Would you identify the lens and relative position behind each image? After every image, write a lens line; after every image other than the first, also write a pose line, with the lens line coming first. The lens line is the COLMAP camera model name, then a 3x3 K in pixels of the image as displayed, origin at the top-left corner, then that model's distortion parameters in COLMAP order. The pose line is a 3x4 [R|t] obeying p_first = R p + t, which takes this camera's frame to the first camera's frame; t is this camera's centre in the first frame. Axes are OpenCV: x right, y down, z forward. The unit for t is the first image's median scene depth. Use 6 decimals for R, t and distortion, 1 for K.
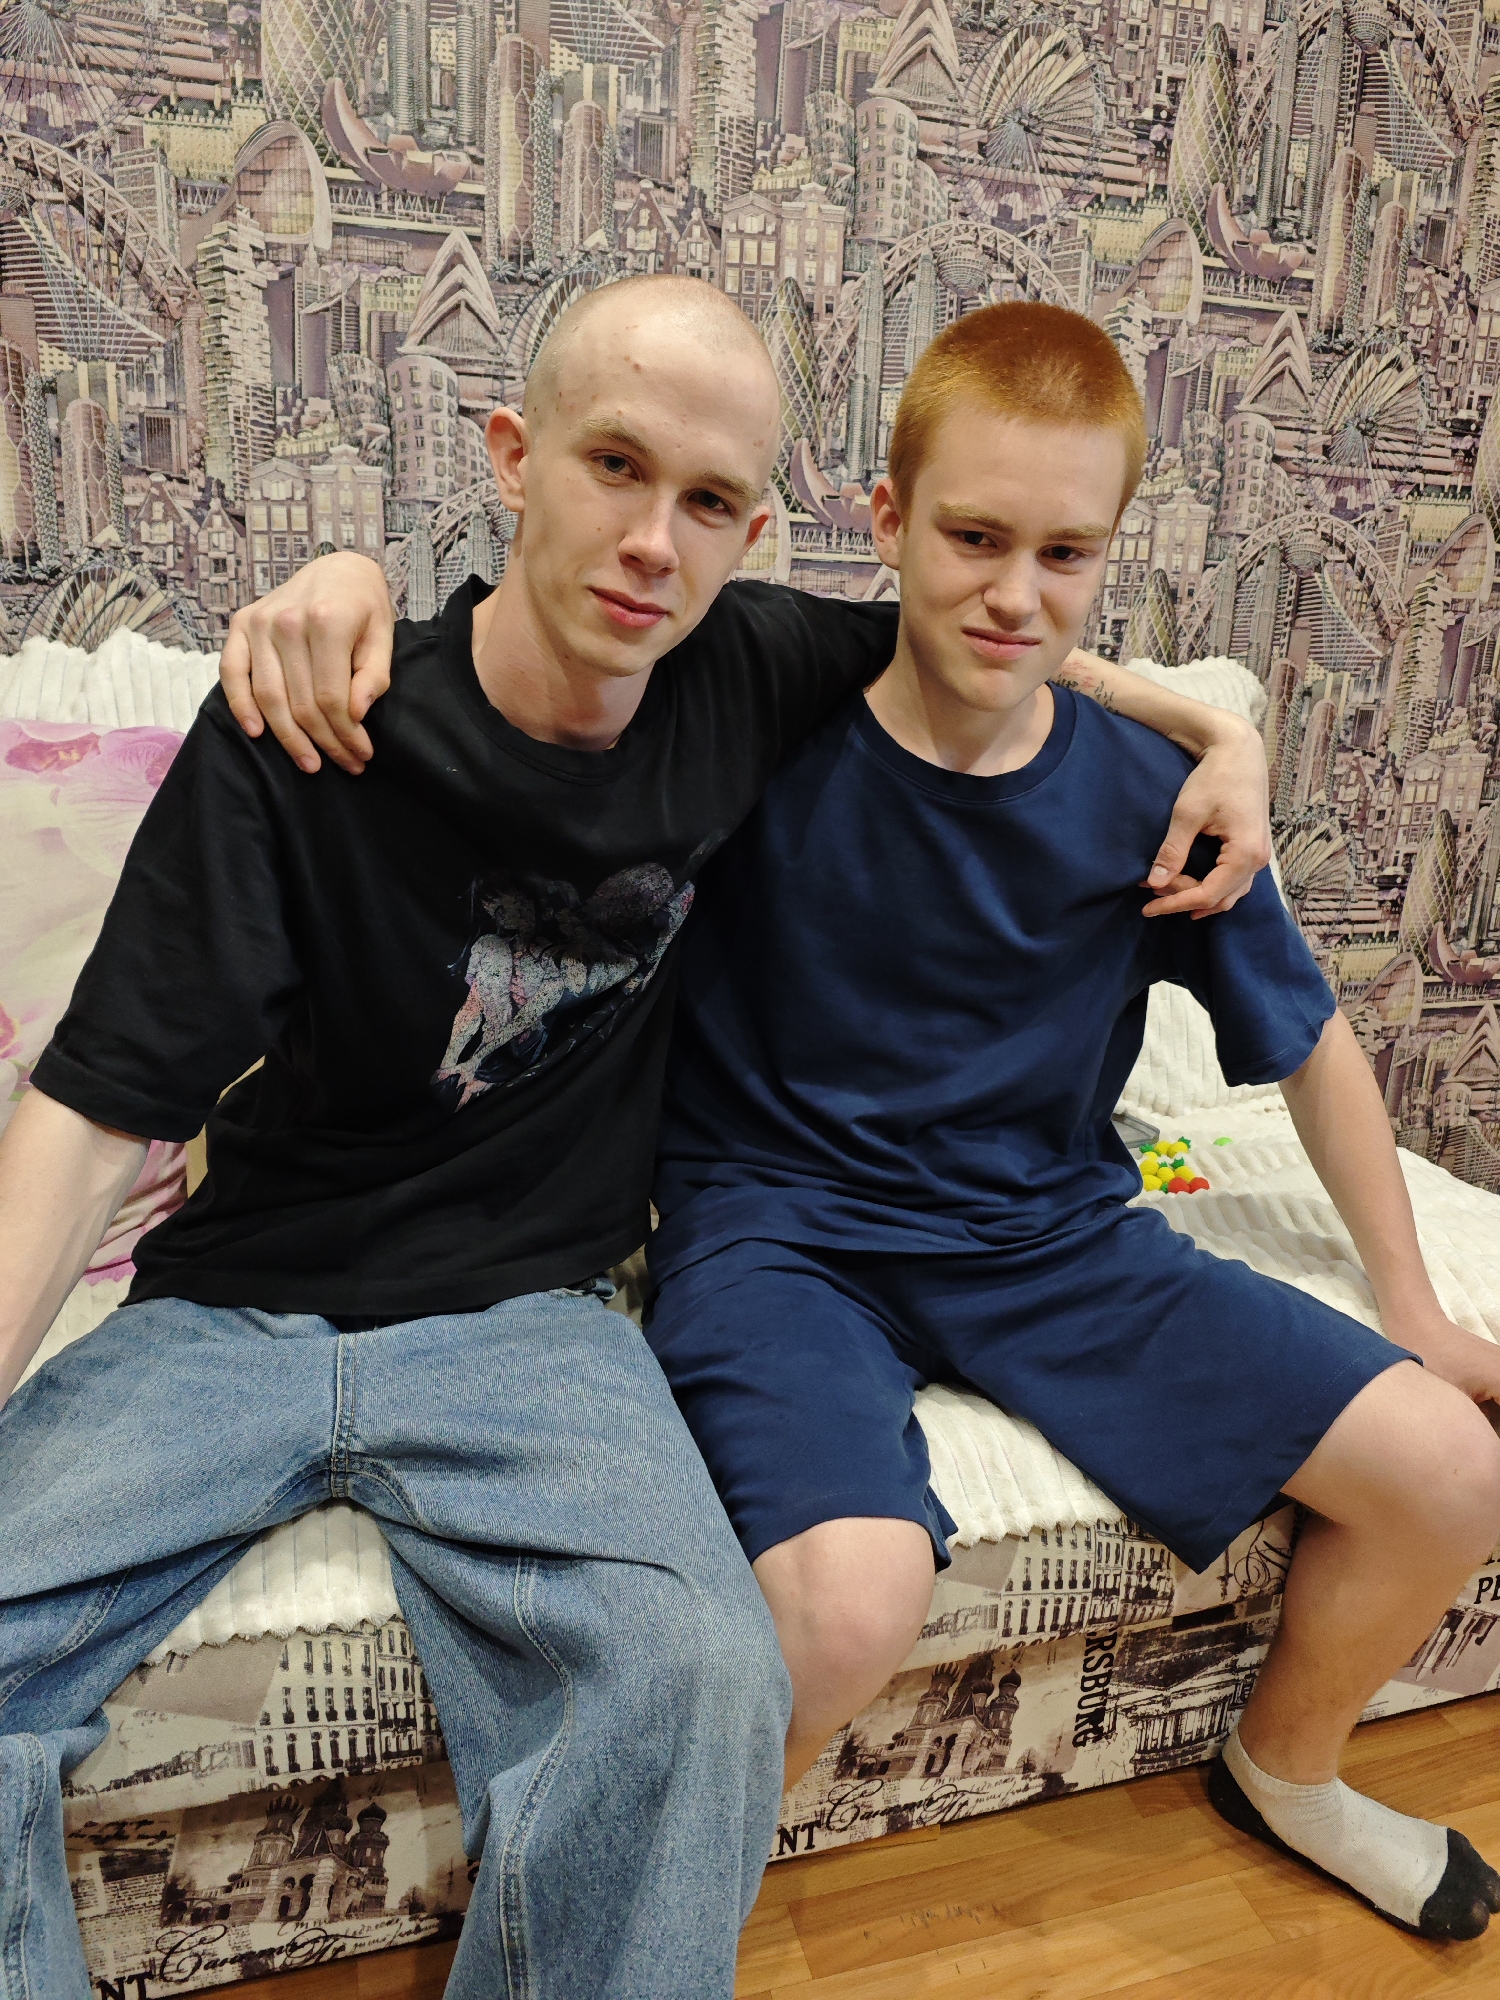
lens RADIAL K [[1370.8, 0, 771.6], [0, 1370.8, 1012.1], [0, 0, 1]] dist [-0.030904, 0.005907]
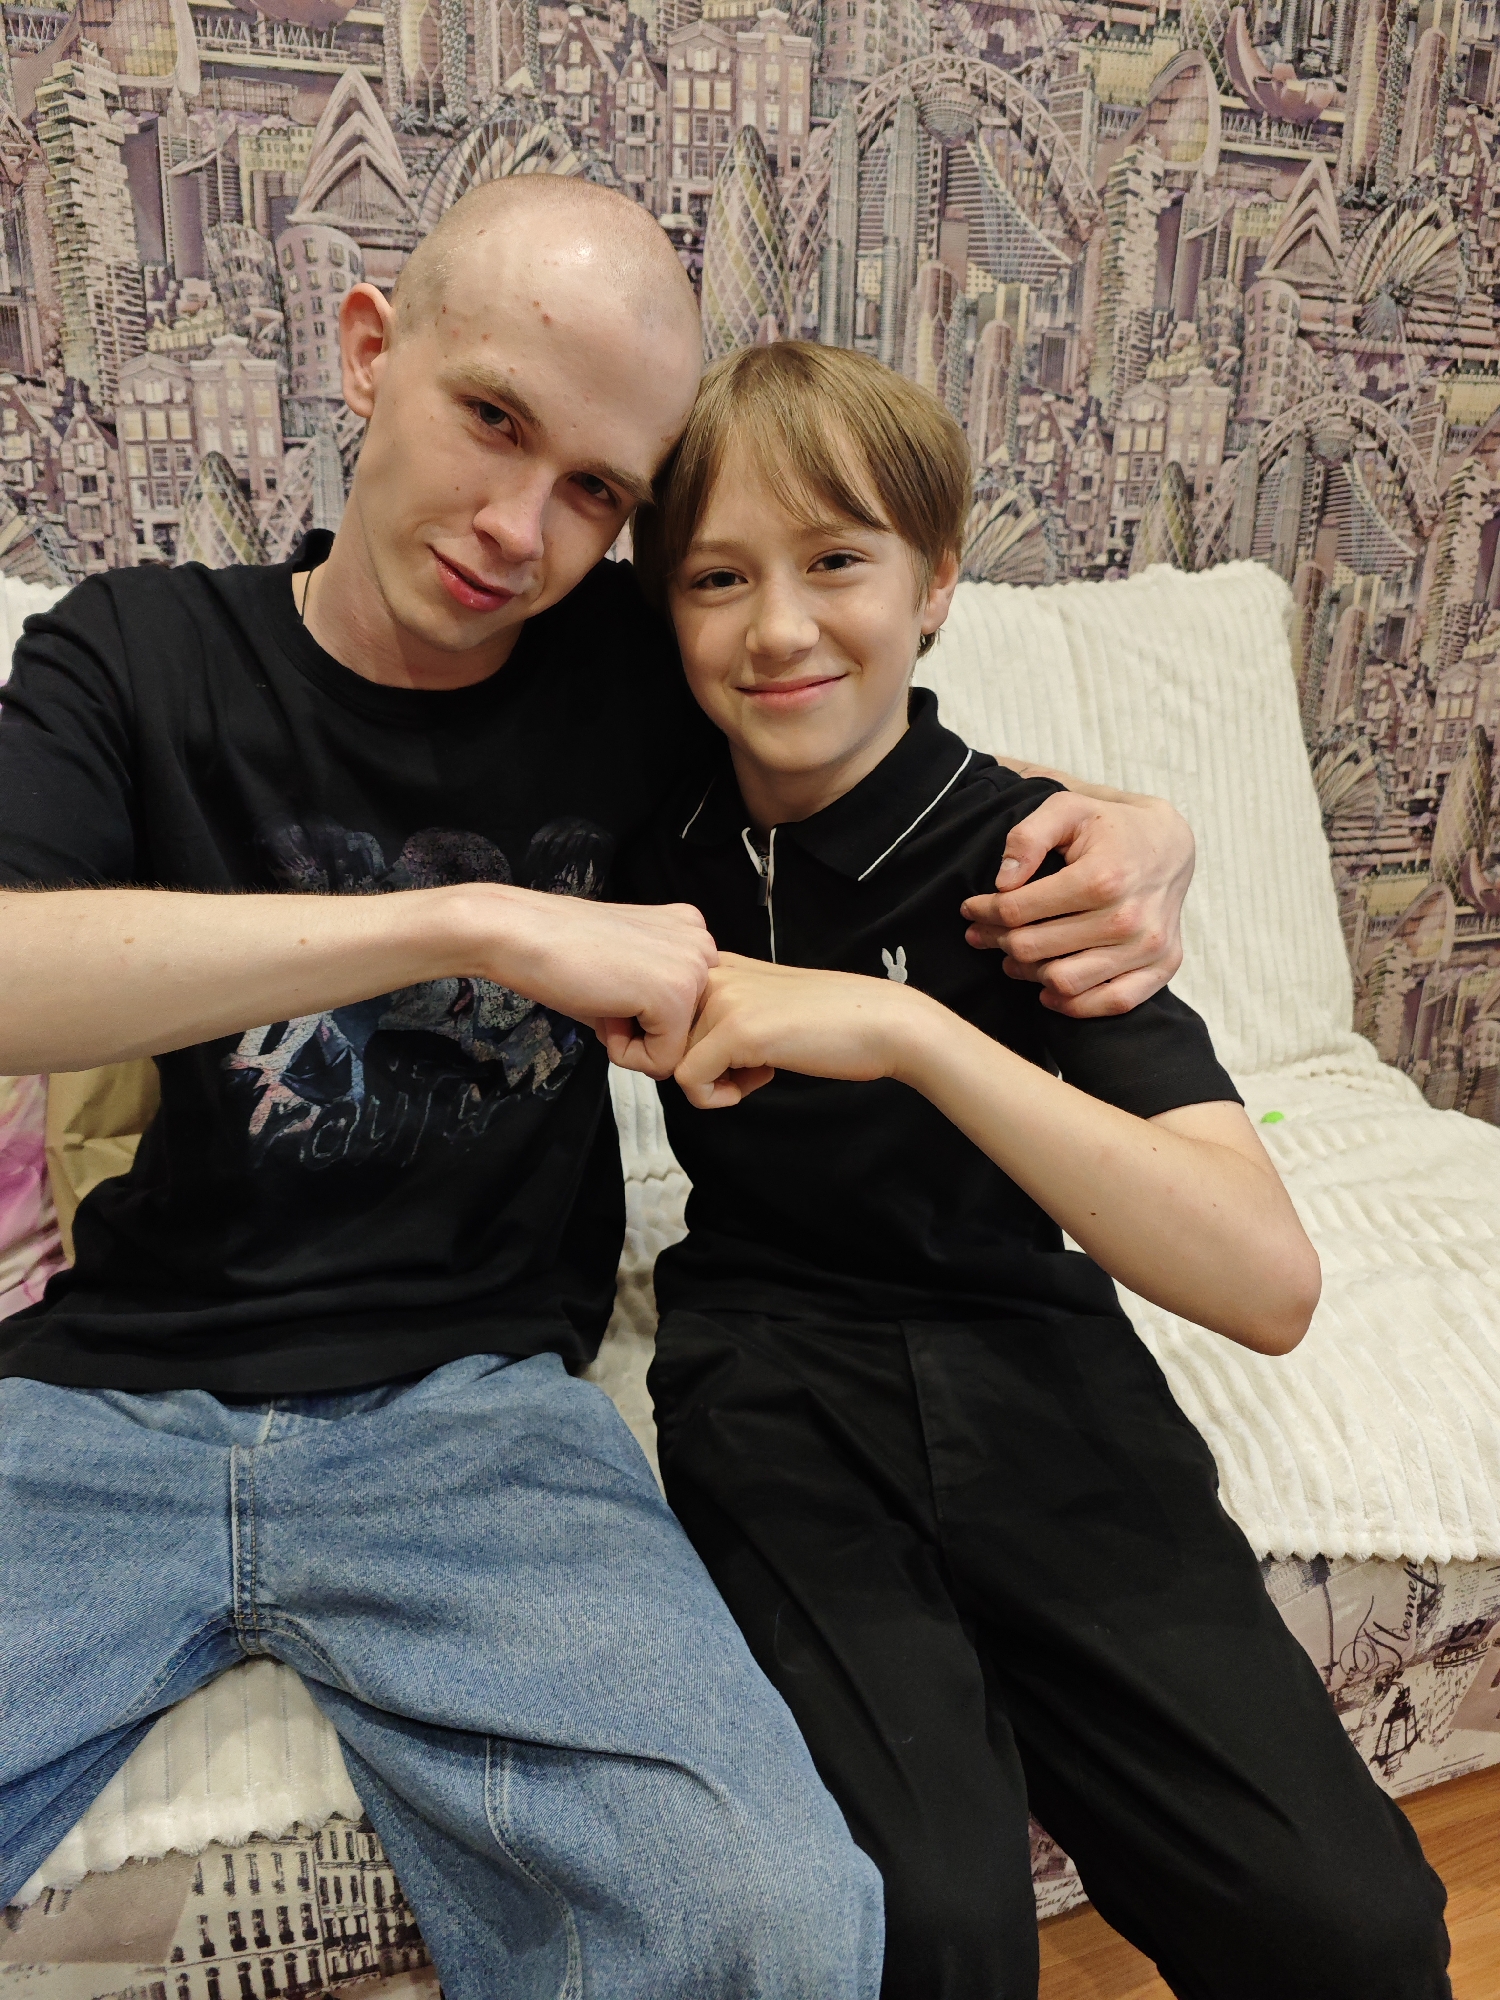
lens RADIAL K [[1370.8, 0, 759.4], [0, 1370.8, 1001.4], [0, 0, 1]] dist [-0.030904, 0.005907]
pose [[0.999178, -0.034957, 0.020536, -0.017591], [0.033967, 0.998329, 0.046743, -0.032079], [-0.022136, -0.046007, 0.998696, 0.132211]]
